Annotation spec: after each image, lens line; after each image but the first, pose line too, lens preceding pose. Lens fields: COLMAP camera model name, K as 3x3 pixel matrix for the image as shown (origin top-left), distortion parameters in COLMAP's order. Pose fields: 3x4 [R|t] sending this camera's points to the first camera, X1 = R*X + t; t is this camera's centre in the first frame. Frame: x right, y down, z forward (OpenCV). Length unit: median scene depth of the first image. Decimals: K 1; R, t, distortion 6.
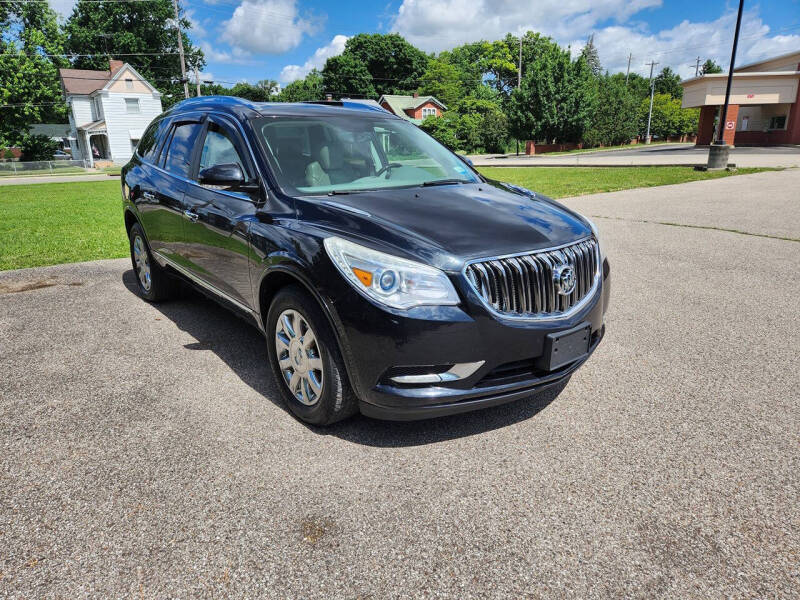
lens RADIAL K [[543.5, 0, 407.5], [0, 543.5, 305.2], [0, 0, 1]] dist [0.072529, -0.064867]
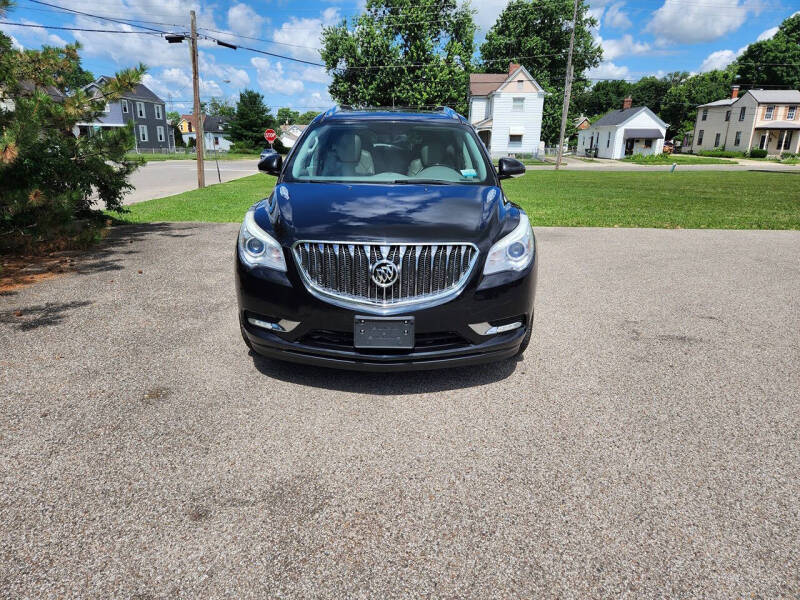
lens RADIAL K [[545.8, 0, 400.0], [0, 545.8, 300.0], [0, 0, 1]] dist [0.079565, -0.070127]
pose [[0.768441, 0.206494, -0.605689, 0.133868], [-0.208096, 0.975698, 0.068626, -0.010154], [0.605140, 0.073306, 0.792737, 0.018279]]
